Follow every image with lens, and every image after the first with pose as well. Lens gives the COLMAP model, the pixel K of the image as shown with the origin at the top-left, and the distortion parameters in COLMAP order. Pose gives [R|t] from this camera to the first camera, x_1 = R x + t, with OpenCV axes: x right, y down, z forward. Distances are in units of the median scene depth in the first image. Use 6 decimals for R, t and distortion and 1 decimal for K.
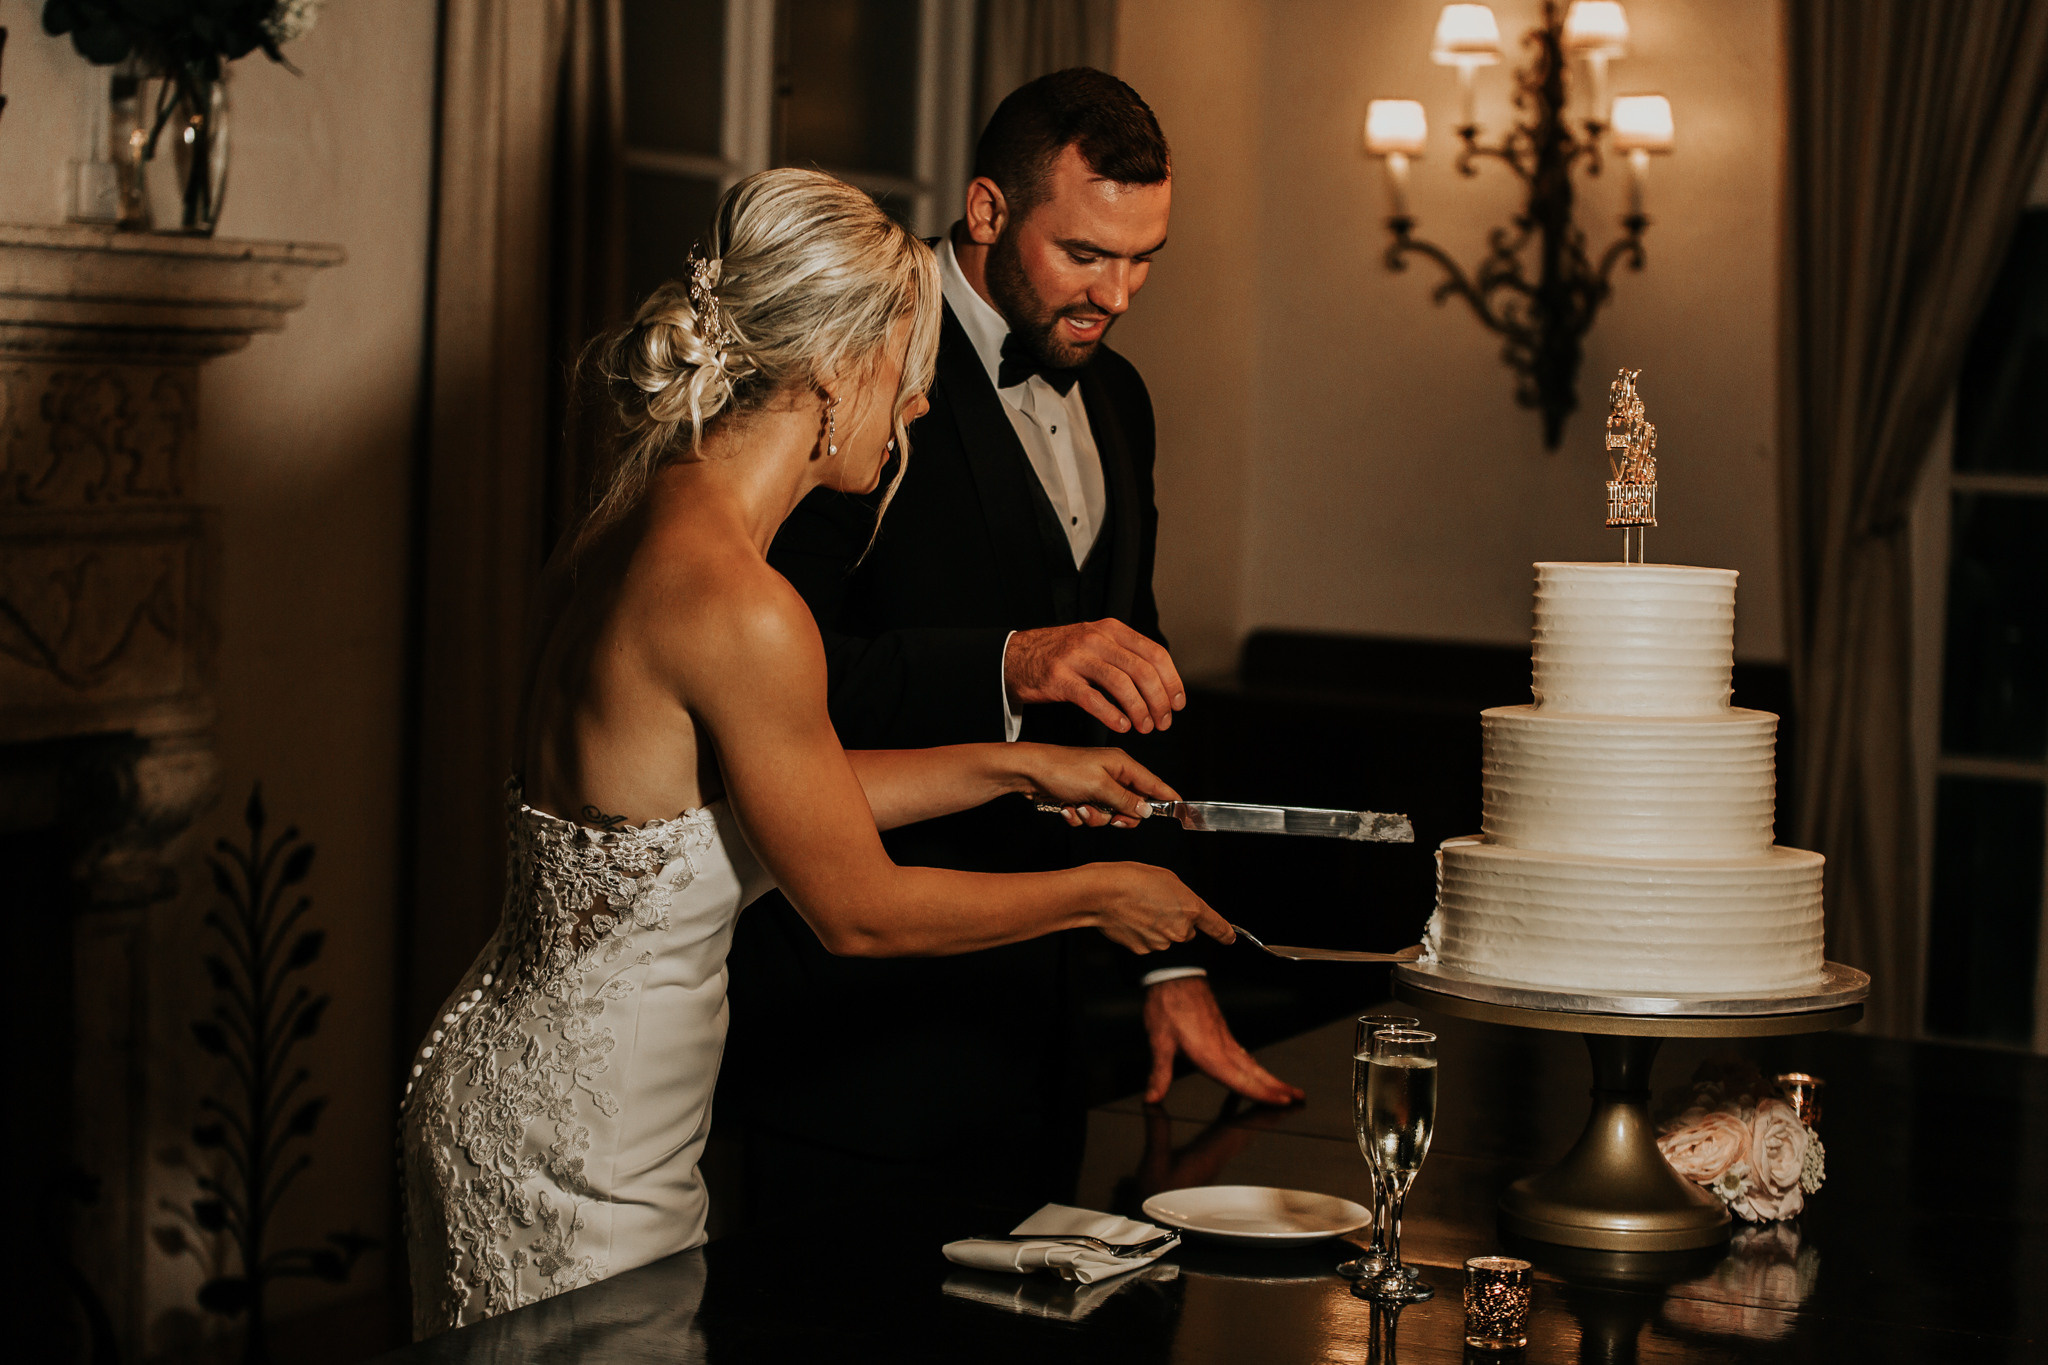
lens RADIAL K [[4039.3, 0, 1024.0], [0, 4039.3, 682.5], [0, 0, 1]] dist [-0.159983, -0.145063]
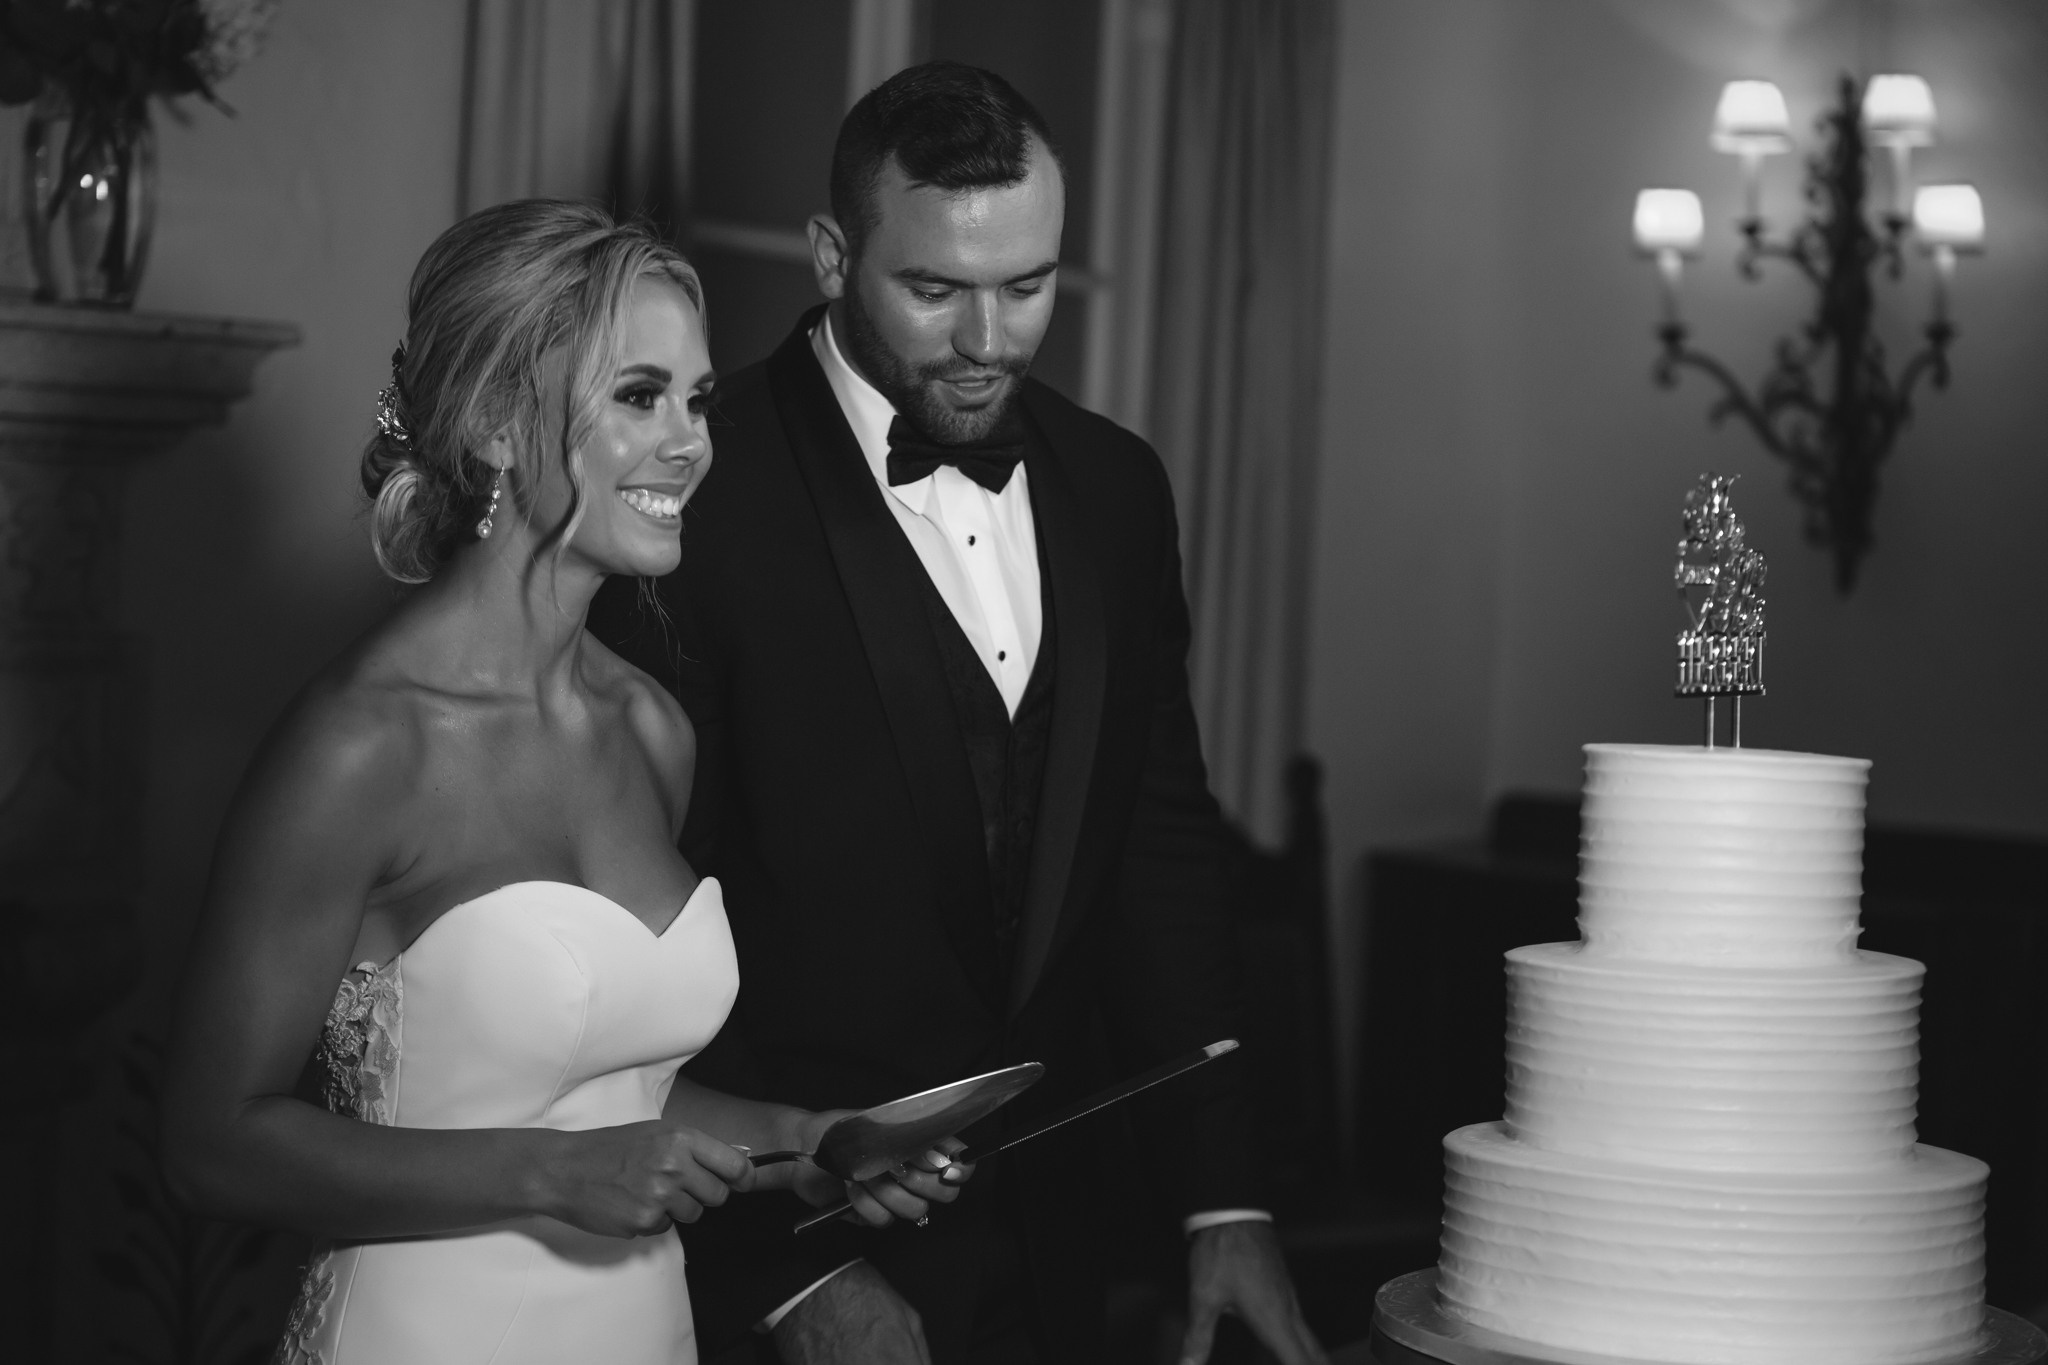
lens RADIAL K [[4039.3, 0, 1024.0], [0, 4039.3, 682.5], [0, 0, 1]] dist [-0.159983, -0.145063]
pose [[0.994756, 0.017558, -0.100754, 0.099894], [-0.020949, 0.999246, -0.032699, -0.015269], [0.100104, 0.034638, 0.994374, 0.282680]]
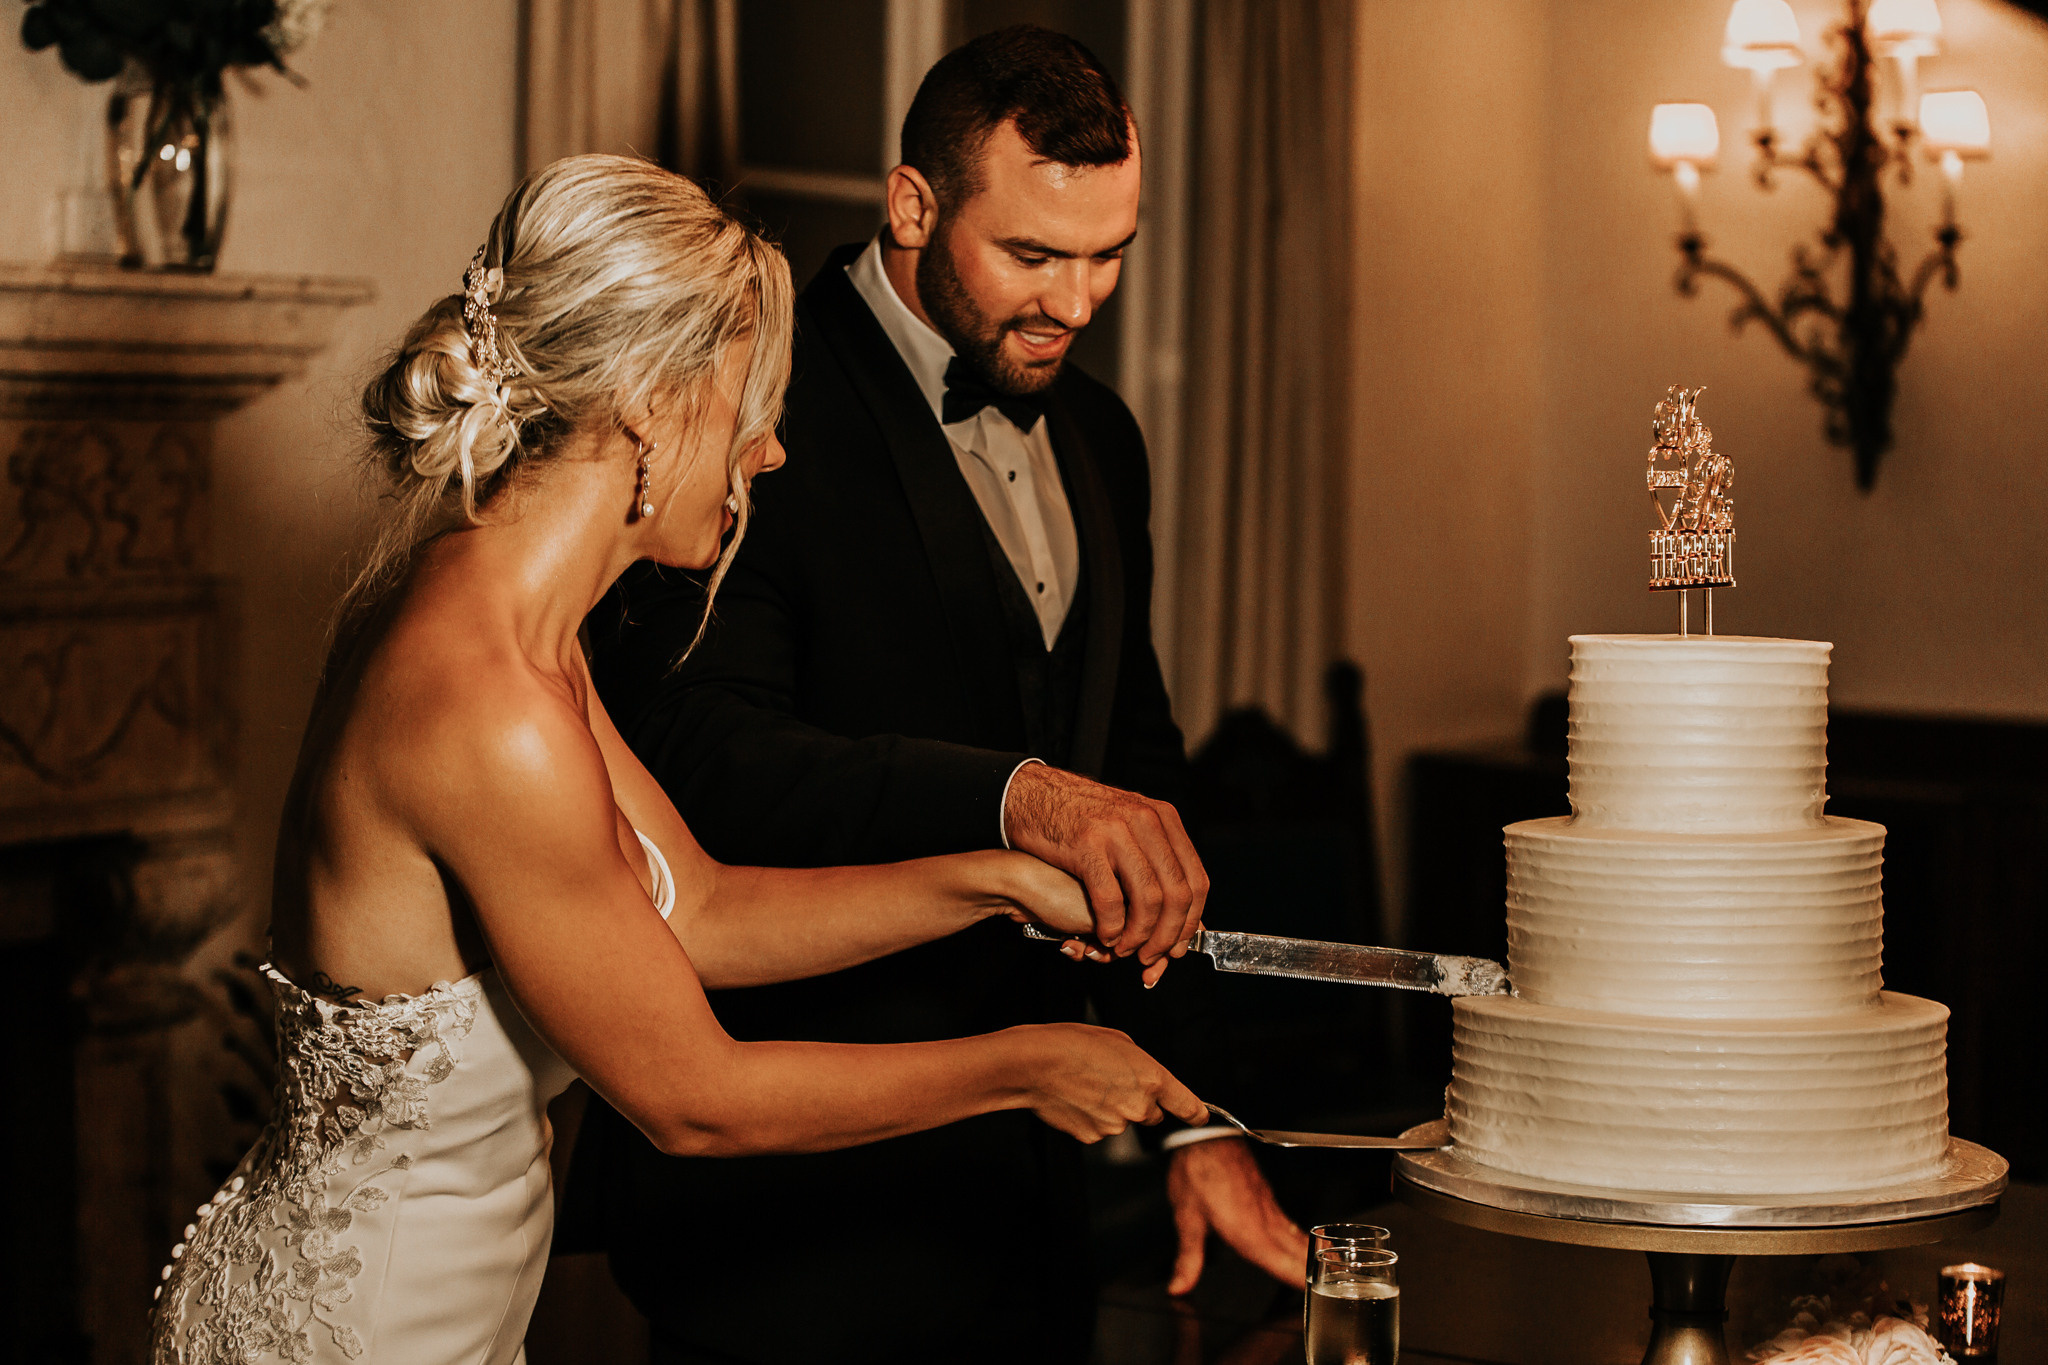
lens RADIAL K [[4039.3, 0, 1024.0], [0, 4039.3, 682.5], [0, 0, 1]] dist [-0.159983, -0.145063]
pose [[0.993290, -0.010219, -0.115198, 0.111476], [0.008744, 0.999873, -0.013302, -0.011175], [0.115320, 0.012205, 0.993253, 0.211606]]
